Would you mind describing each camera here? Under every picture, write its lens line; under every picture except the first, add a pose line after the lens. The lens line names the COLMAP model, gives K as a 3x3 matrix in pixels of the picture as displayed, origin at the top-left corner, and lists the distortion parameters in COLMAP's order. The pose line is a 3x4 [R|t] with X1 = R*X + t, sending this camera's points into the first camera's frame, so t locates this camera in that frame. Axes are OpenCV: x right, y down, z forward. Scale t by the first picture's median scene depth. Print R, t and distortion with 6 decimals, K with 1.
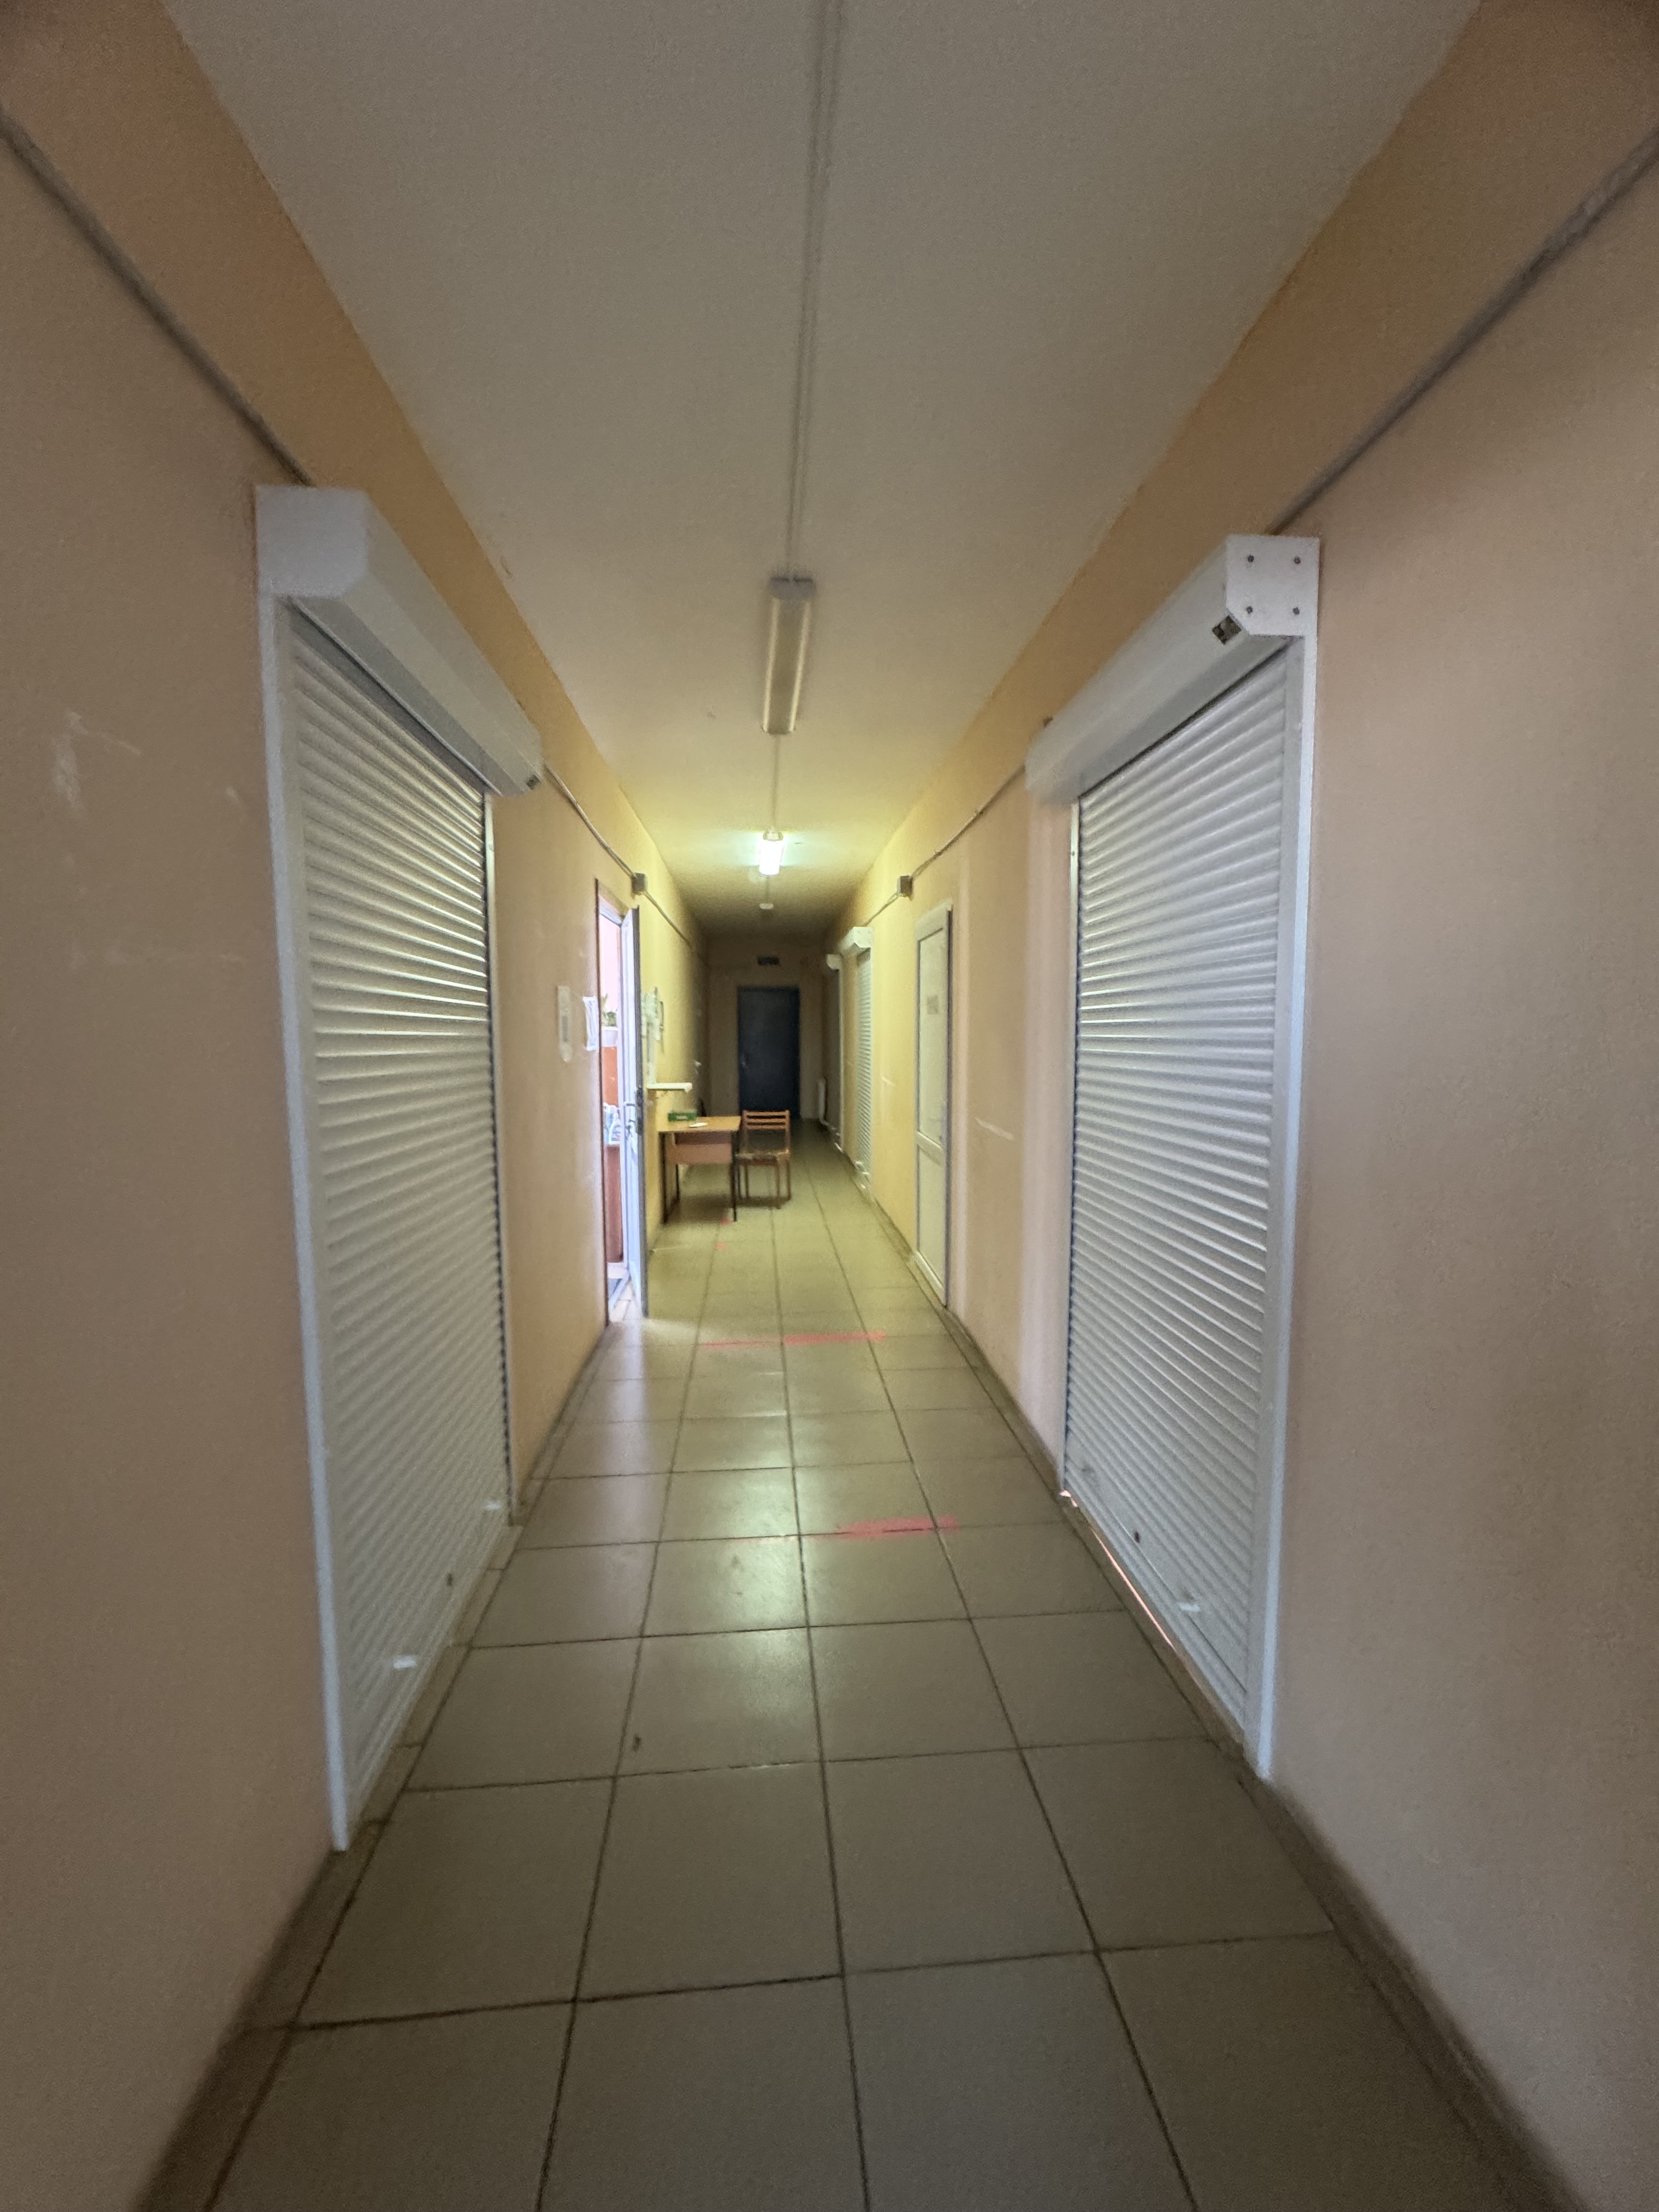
lens RADIAL K [[878.8, 0, 829.5], [0, 878.8, 1106.0], [0, 0, 1]] dist [-0.002229, 0.000696]
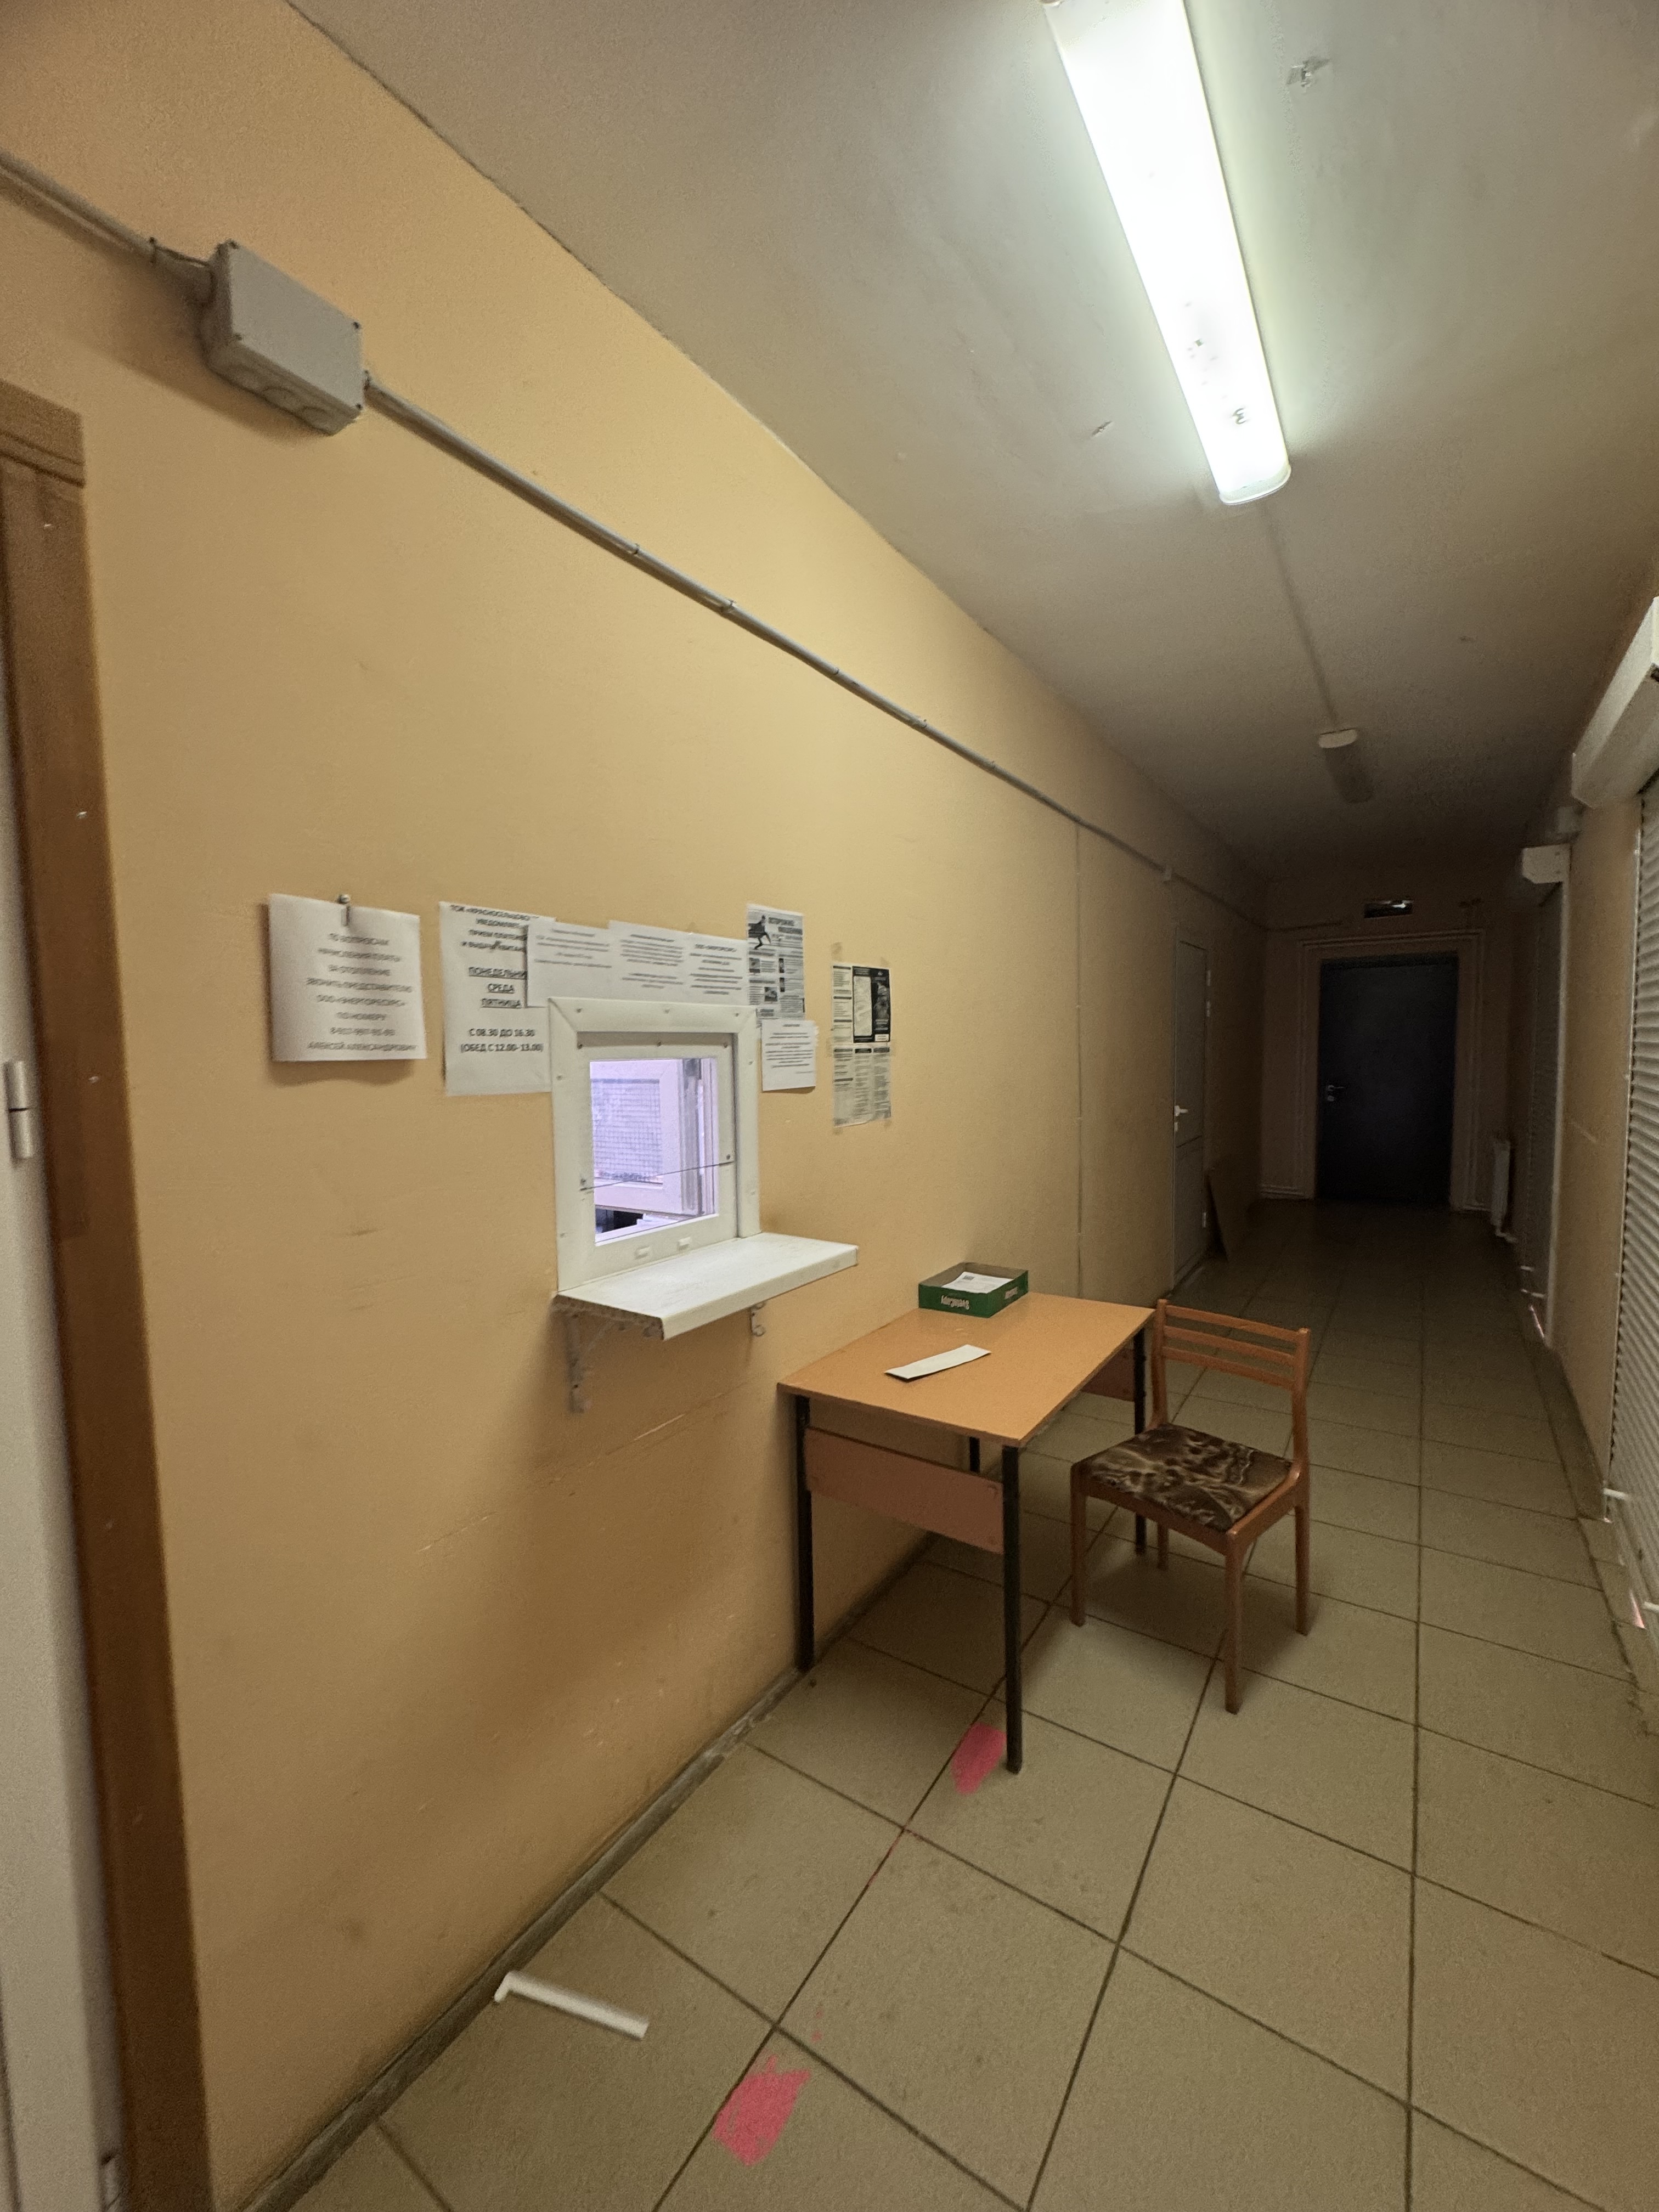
lens RADIAL K [[878.8, 0, 829.5], [0, 878.8, 1106.0], [0, 0, 1]] dist [-0.002229, 0.000696]
pose [[0.778875, 0.038216, -0.626014, 0.004657], [-0.045337, 0.998961, 0.004575, -0.035959], [0.625539, 0.024818, 0.779798, 0.399170]]
